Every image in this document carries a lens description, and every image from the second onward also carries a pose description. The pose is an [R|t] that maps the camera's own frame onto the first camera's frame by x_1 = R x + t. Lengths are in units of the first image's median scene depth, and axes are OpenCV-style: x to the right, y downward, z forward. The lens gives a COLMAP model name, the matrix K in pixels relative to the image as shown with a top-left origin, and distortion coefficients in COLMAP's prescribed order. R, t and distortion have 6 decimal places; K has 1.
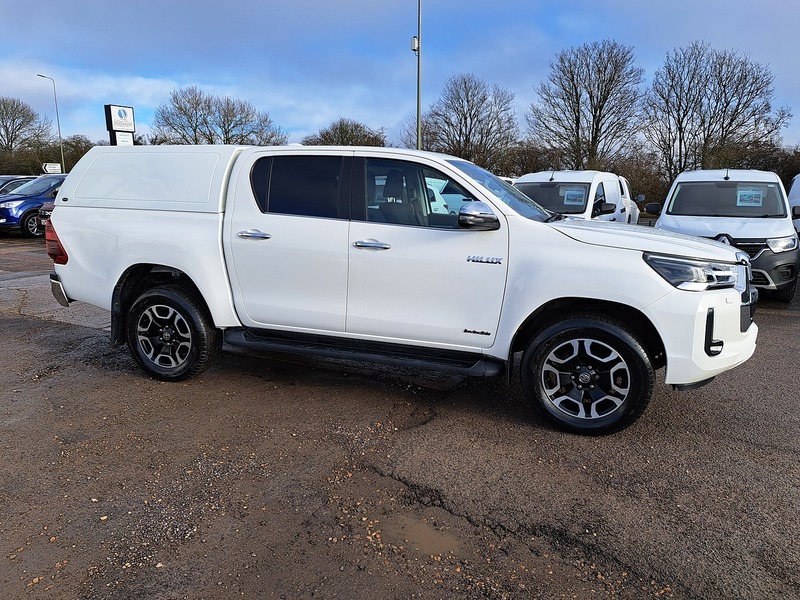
lens RADIAL K [[573.6, 0, 404.0], [0, 573.6, 296.7], [0, 0, 1]] dist [0.070203, -0.066449]
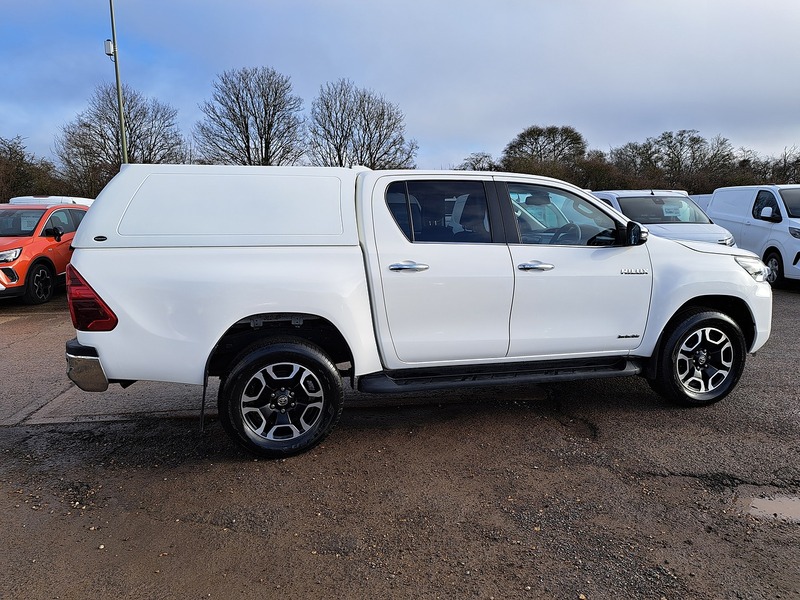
lens RADIAL K [[572.0, 0, 398.8], [0, 572.0, 290.7], [0, 0, 1]] dist [0.070690, -0.085335]
pose [[0.828892, -0.095675, 0.551166, -0.708778], [0.117785, 0.993028, -0.004759, -0.061464], [-0.546868, 0.068864, 0.834382, 0.239833]]
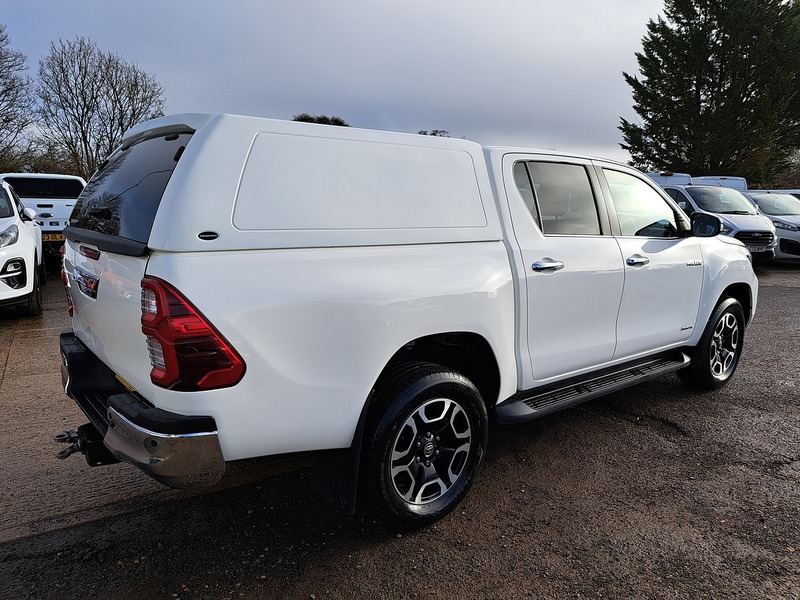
lens RADIAL K [[578.0, 0, 407.7], [0, 578.0, 297.7], [0, 0, 1]] dist [0.025615, -0.007481]
pose [[0.519970, -0.150197, 0.840876, -0.912759], [0.150444, 0.985134, 0.082935, -0.142260], [-0.840832, 0.083381, 0.534836, 0.691406]]
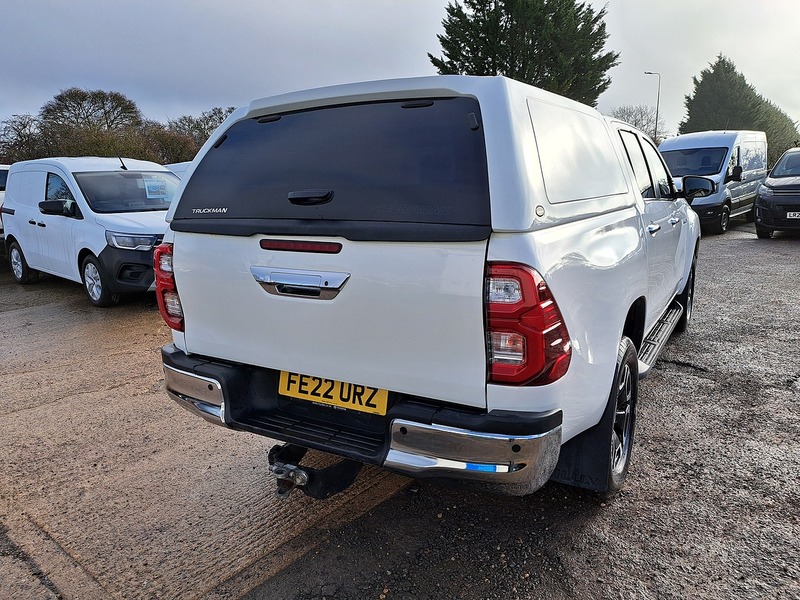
lens RADIAL K [[573.6, 0, 404.0], [0, 573.6, 296.7], [0, 0, 1]] dist [0.070203, -0.066449]
pose [[0.200697, -0.215528, 0.955651, -1.021868], [0.207872, 0.962654, 0.173452, -0.207107], [-0.957345, 0.163842, 0.238004, 1.057431]]
